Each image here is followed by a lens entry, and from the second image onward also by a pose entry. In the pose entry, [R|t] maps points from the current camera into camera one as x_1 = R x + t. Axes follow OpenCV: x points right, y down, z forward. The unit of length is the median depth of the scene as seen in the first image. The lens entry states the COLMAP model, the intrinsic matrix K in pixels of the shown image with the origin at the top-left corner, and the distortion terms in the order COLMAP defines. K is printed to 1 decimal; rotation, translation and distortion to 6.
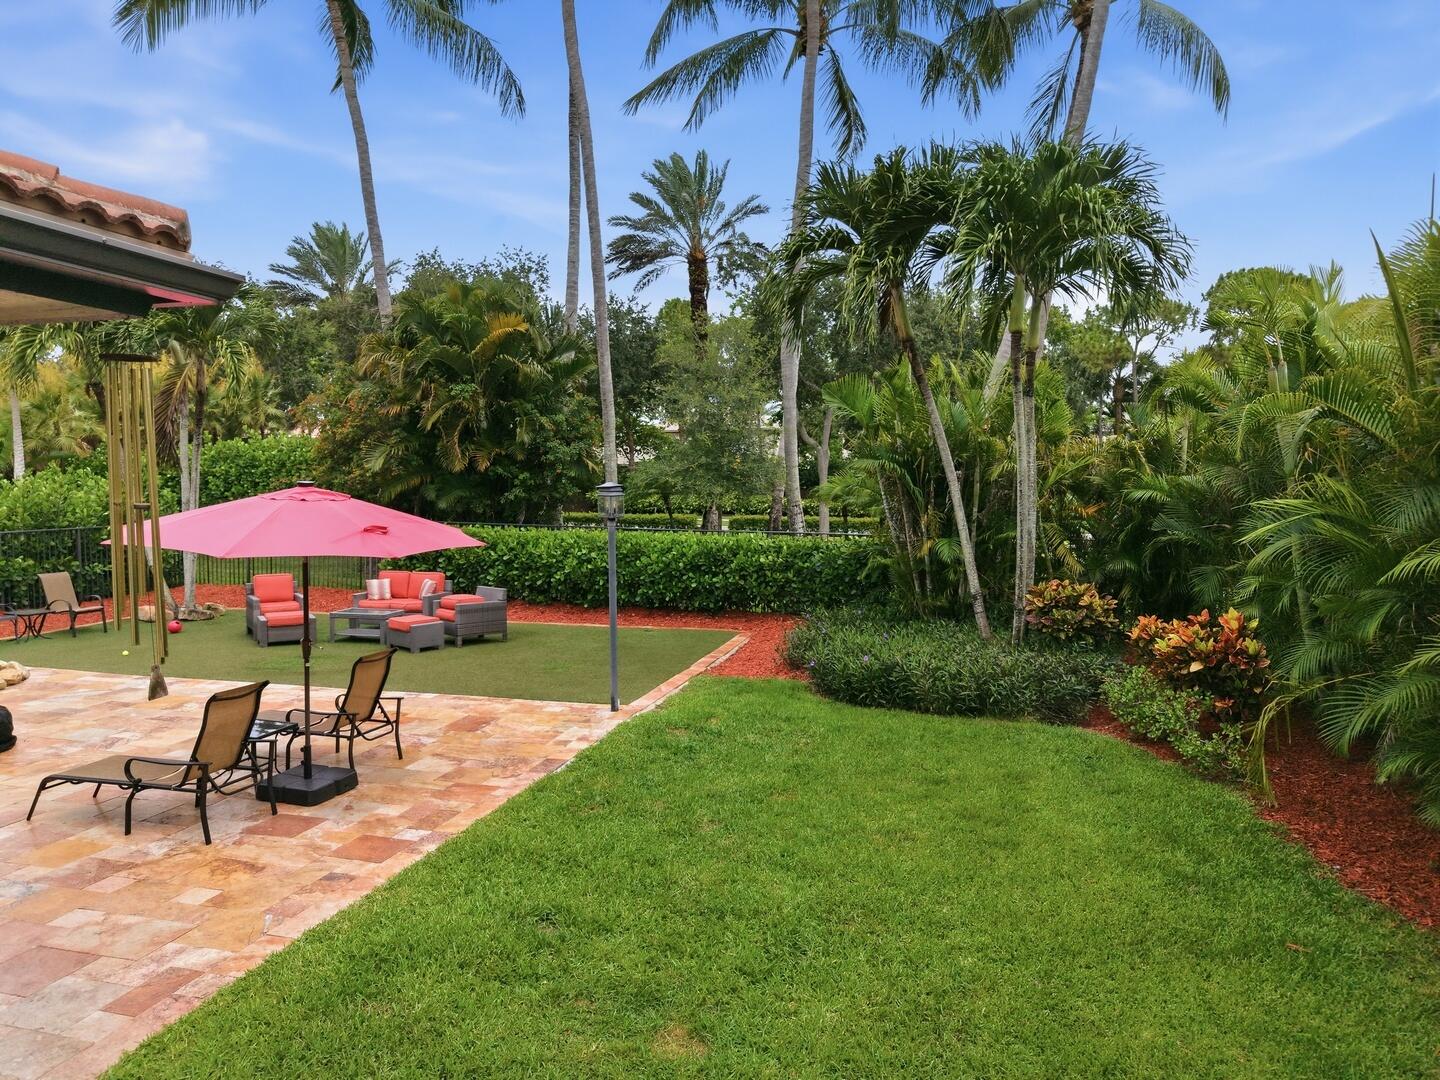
lens RADIAL K [[974.6, 0, 725.9], [0, 974.6, 538.0], [0, 0, 1]] dist [0.004186, -0.001406]
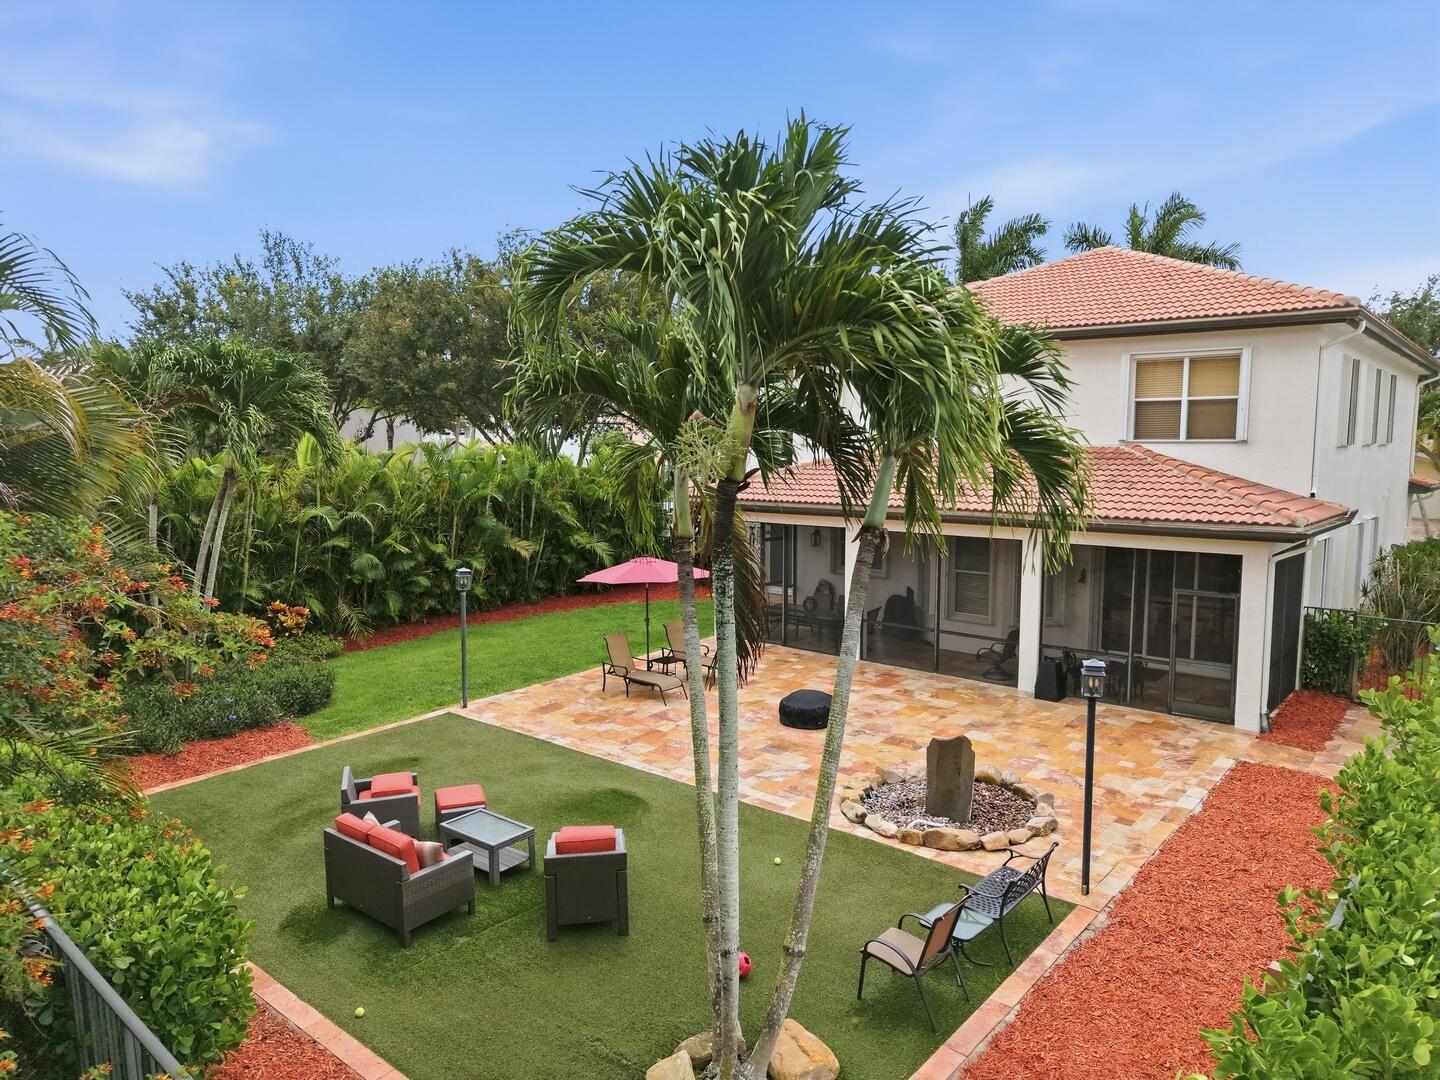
lens RADIAL K [[974.6, 0, 724.4], [0, 974.6, 540.6], [0, 0, 1]] dist [0.004186, -0.001406]
pose [[-0.900243, -0.044447, 0.433113, -1.349024], [0.031367, 0.985570, 0.166339, -0.397815], [-0.434257, 0.163331, -0.885858, 2.488747]]
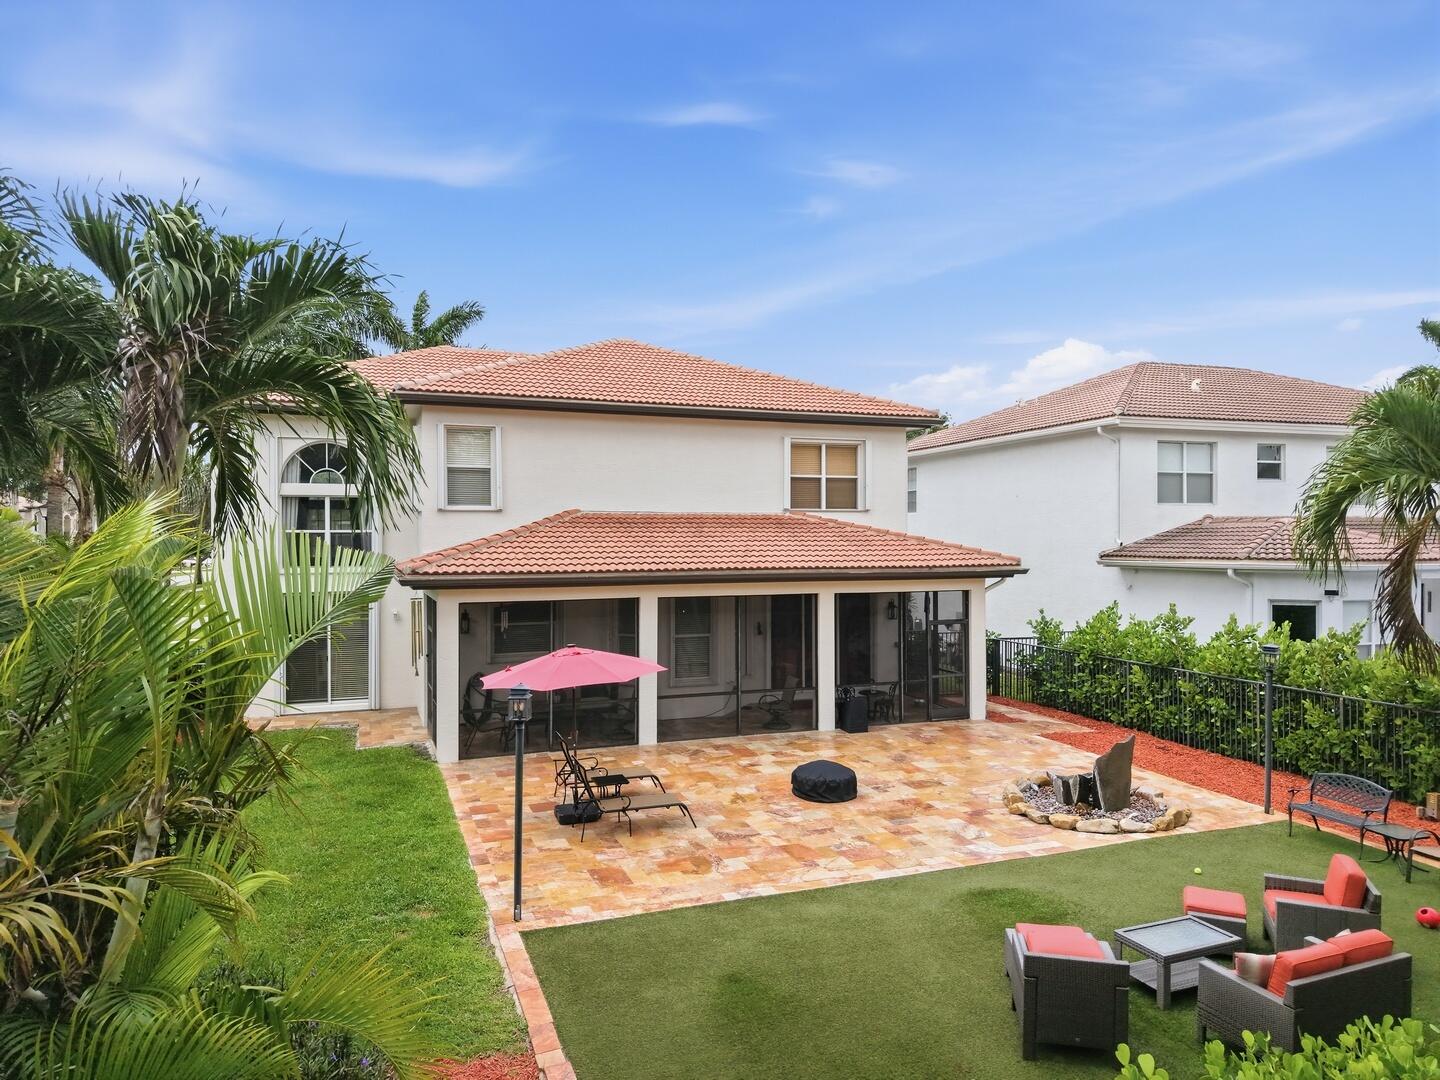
lens RADIAL K [[974.6, 0, 728.0], [0, 974.6, 539.7], [0, 0, 1]] dist [0.004186, -0.001406]
pose [[-0.813607, 0.004660, -0.581397, 0.319458], [-0.040408, 0.997097, 0.064540, -0.311889], [0.580010, 0.076003, -0.811056, 2.135018]]
